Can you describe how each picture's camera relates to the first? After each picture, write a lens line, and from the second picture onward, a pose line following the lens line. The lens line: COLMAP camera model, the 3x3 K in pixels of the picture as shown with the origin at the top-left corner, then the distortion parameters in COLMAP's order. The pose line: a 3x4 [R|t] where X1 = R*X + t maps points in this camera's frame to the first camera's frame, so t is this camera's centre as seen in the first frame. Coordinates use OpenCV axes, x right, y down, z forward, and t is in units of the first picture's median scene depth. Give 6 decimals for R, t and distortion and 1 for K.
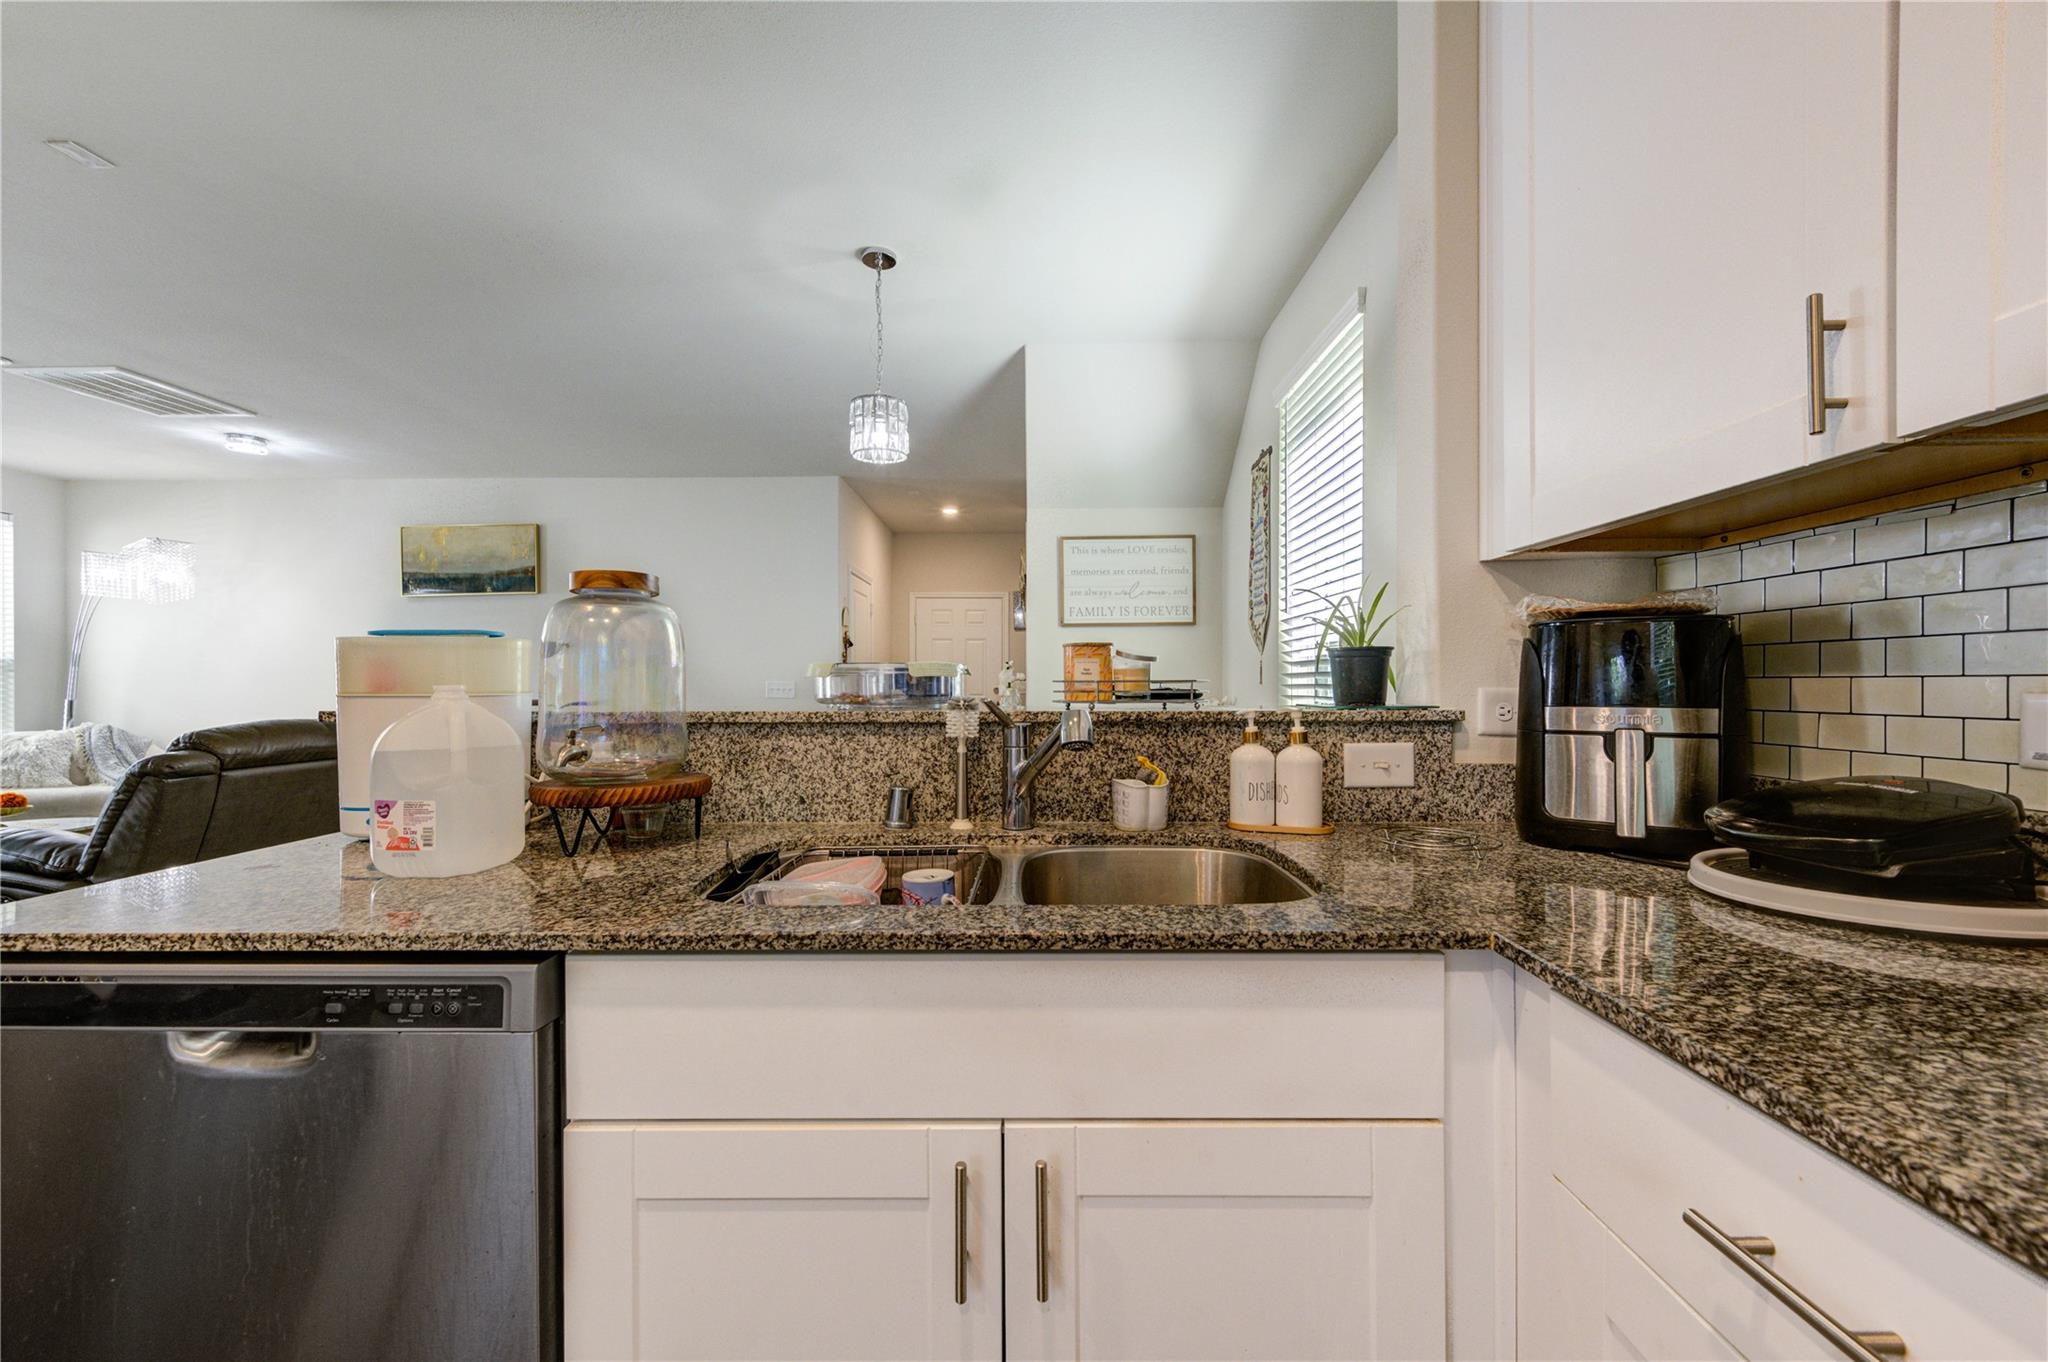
lens RADIAL K [[801.1, 0, 1029.6], [0, 801.1, 692.7], [0, 0, 1]] dist [0.001816, 0.000020]
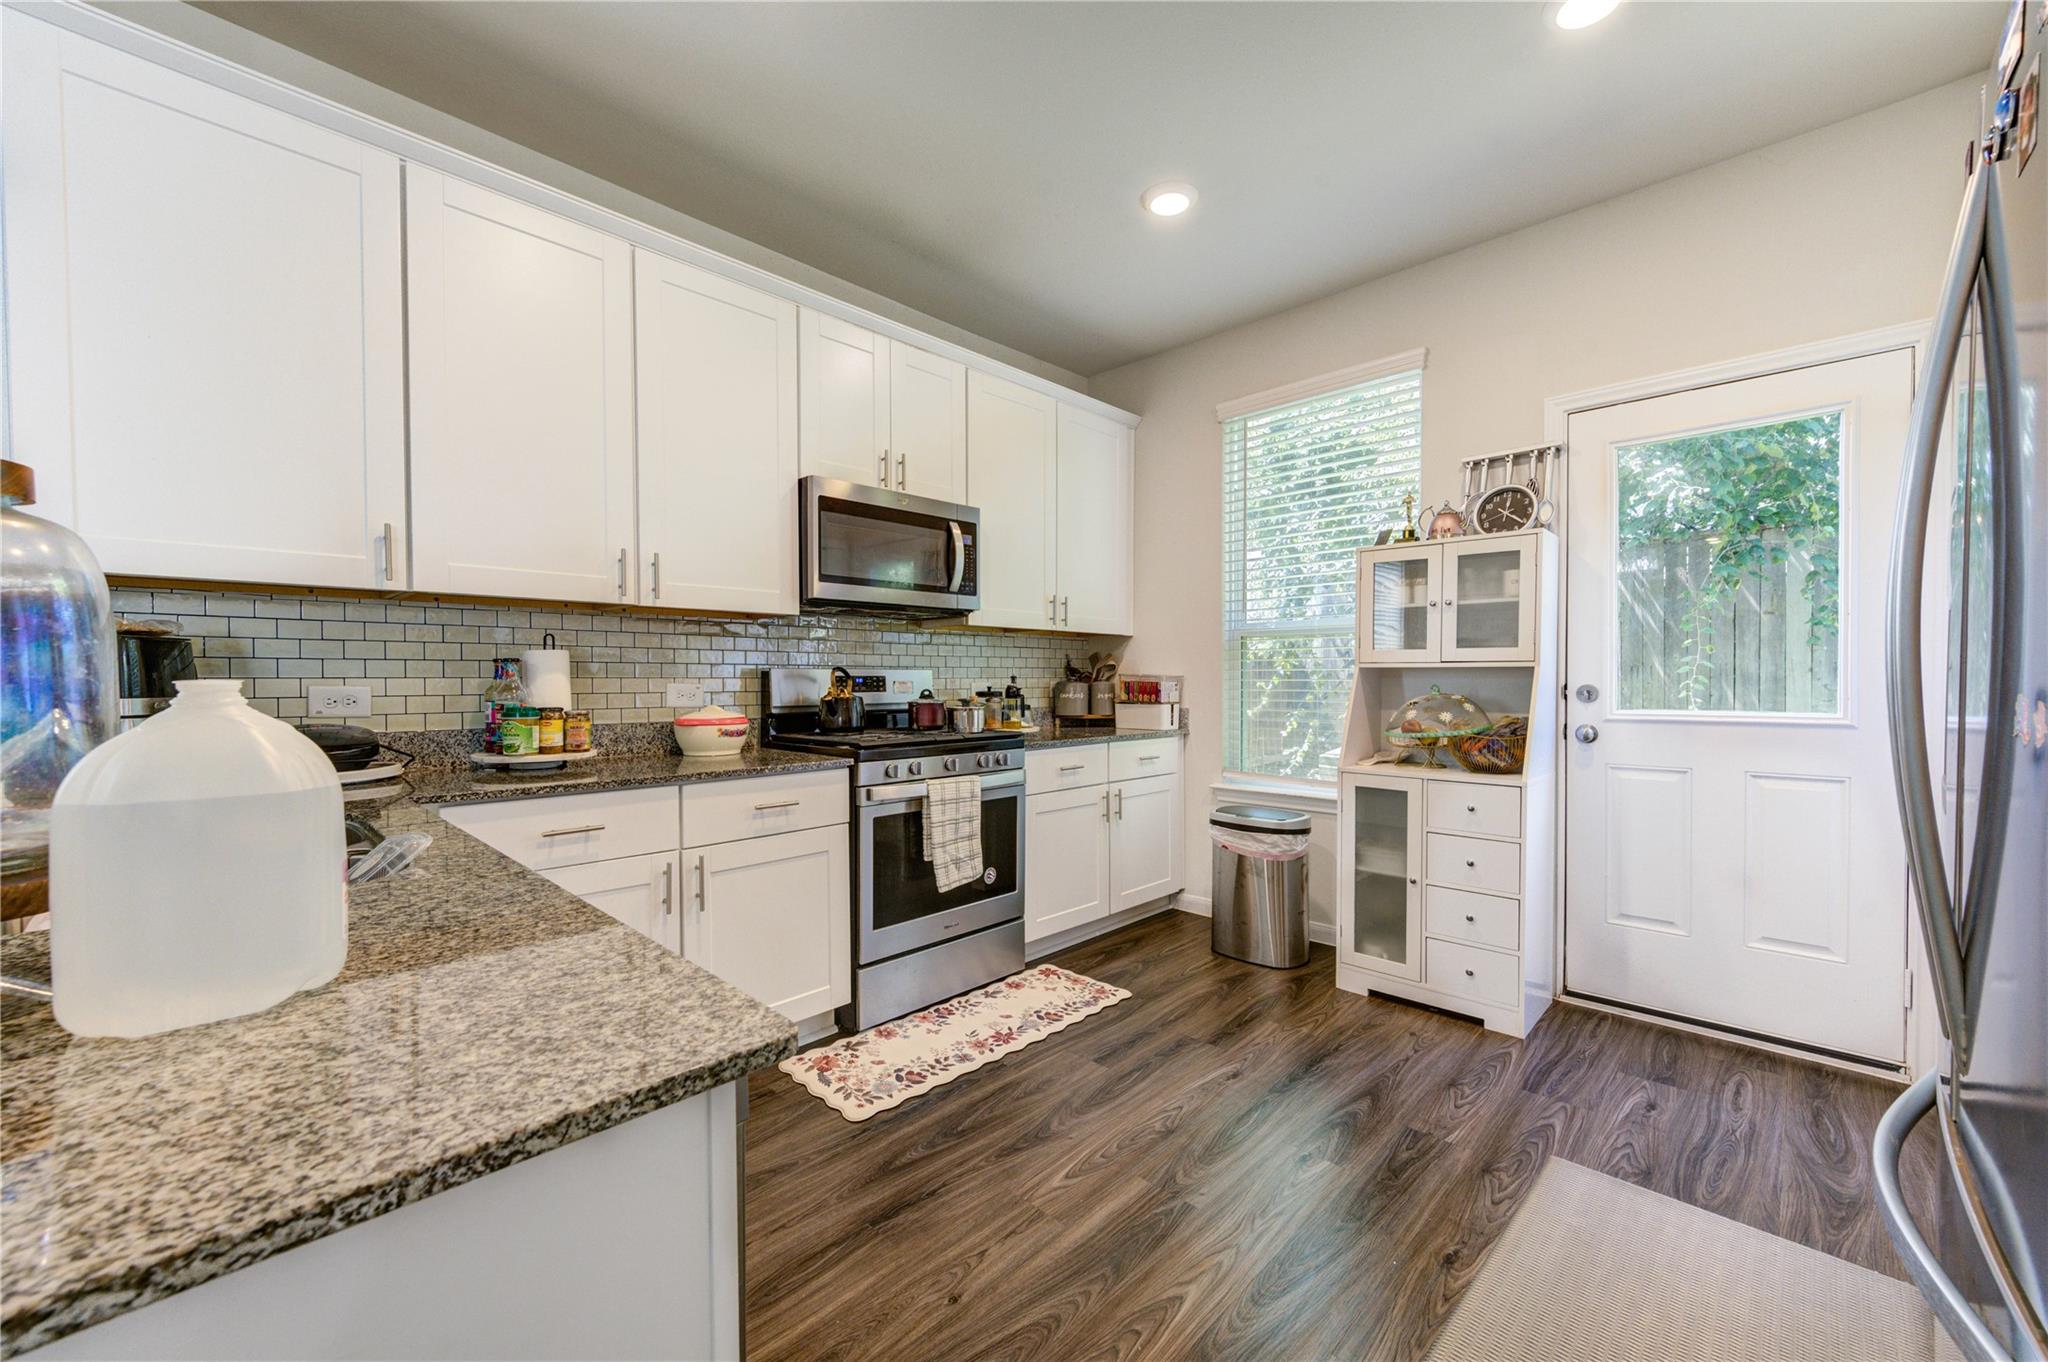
lens RADIAL K [[801.1, 0, 1036.2], [0, 801.1, 688.6], [0, 0, 1]] dist [0.001816, 0.000020]
pose [[-0.726498, -0.005121, 0.687150, -0.623126], [0.010438, 0.999775, 0.018487, -0.003900], [-0.687089, 0.020603, -0.726281, 0.404374]]
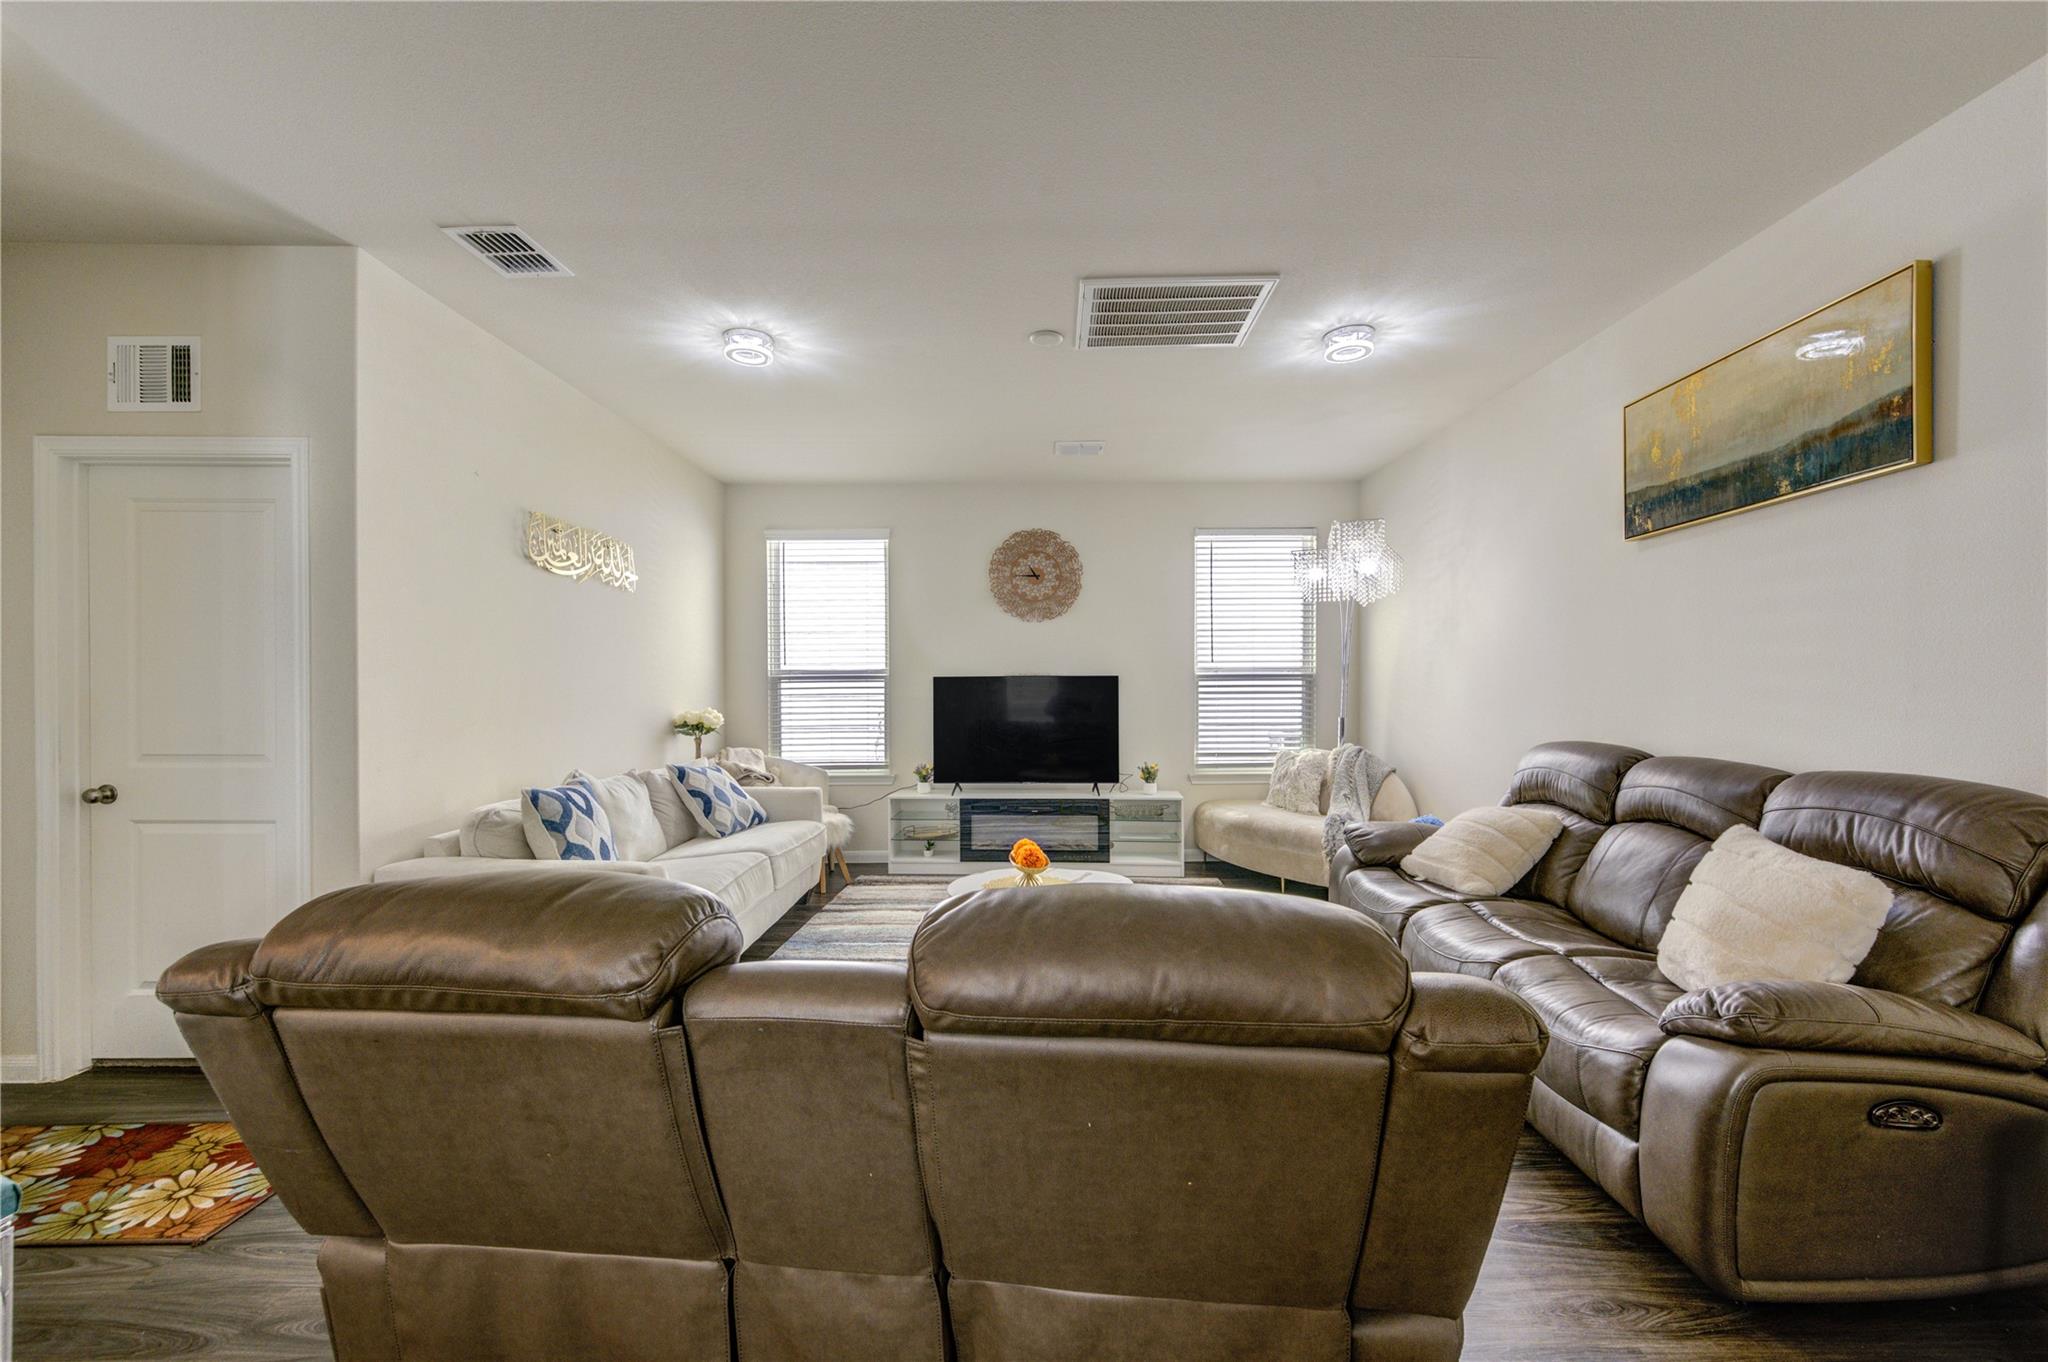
lens RADIAL K [[801.1, 0, 1033.4], [0, 801.1, 696.0], [0, 0, 1]] dist [0.001816, 0.000020]
pose [[0.011249, 0.016256, -0.999805, -0.622498], [-0.002049, 0.999866, 0.016234, -0.066807], [0.999935, 0.001866, 0.011281, 1.406637]]
